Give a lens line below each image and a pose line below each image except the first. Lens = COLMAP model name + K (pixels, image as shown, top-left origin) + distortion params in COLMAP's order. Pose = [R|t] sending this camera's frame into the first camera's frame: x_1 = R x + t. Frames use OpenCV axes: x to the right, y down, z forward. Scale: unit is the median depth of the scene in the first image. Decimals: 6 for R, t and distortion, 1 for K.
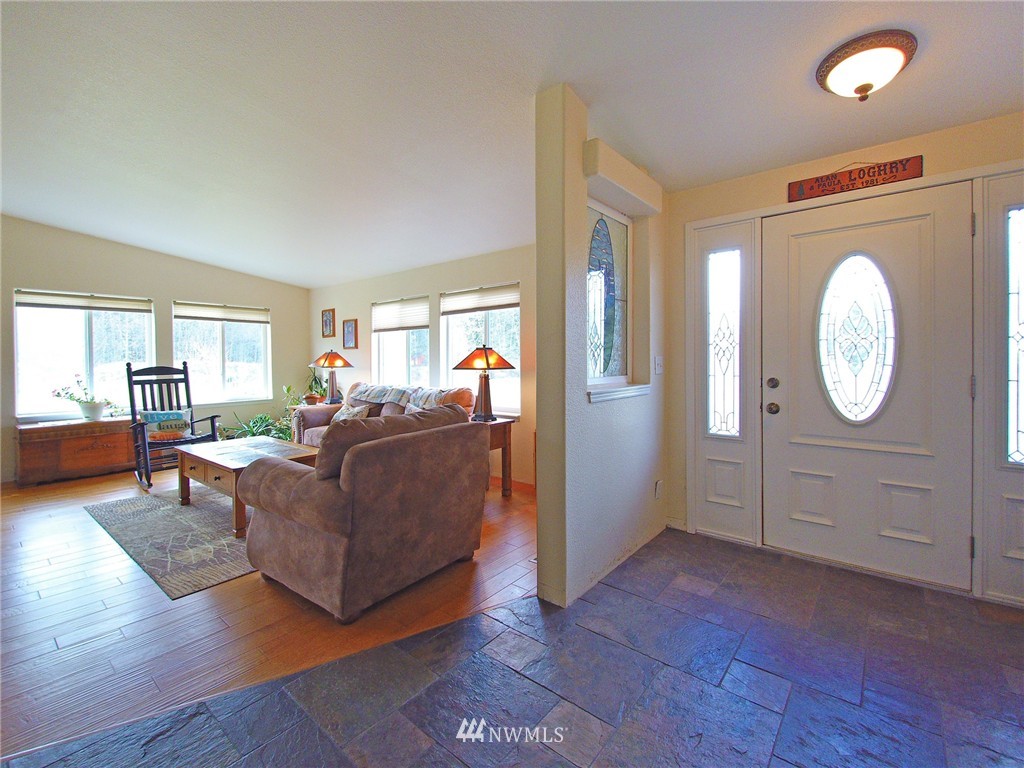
lens RADIAL K [[459.6, 0, 537.9], [0, 459.6, 362.6], [0, 0, 1]] dist [0.001958, -0.000436]
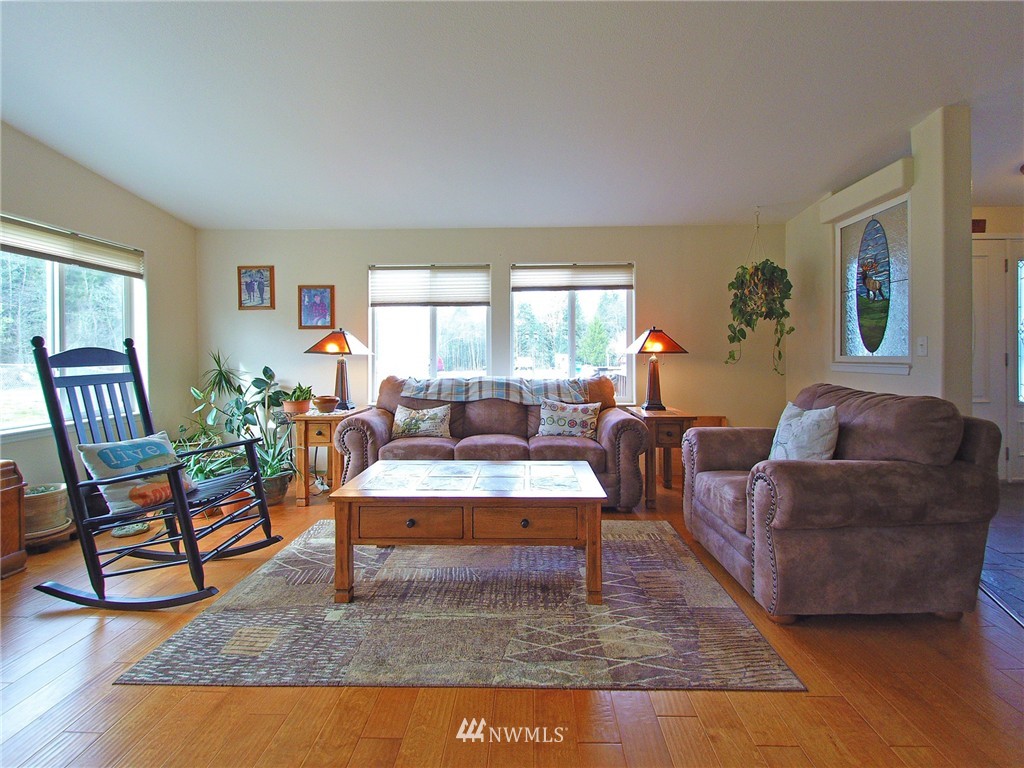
lens RADIAL K [[459.6, 0, 537.9], [0, 459.6, 362.6], [0, 0, 1]] dist [0.001958, -0.000436]
pose [[0.796596, -0.004905, 0.604492, -0.694768], [0.002251, 0.999984, 0.005149, 0.021116], [-0.604508, -0.002741, 0.796594, 0.332058]]
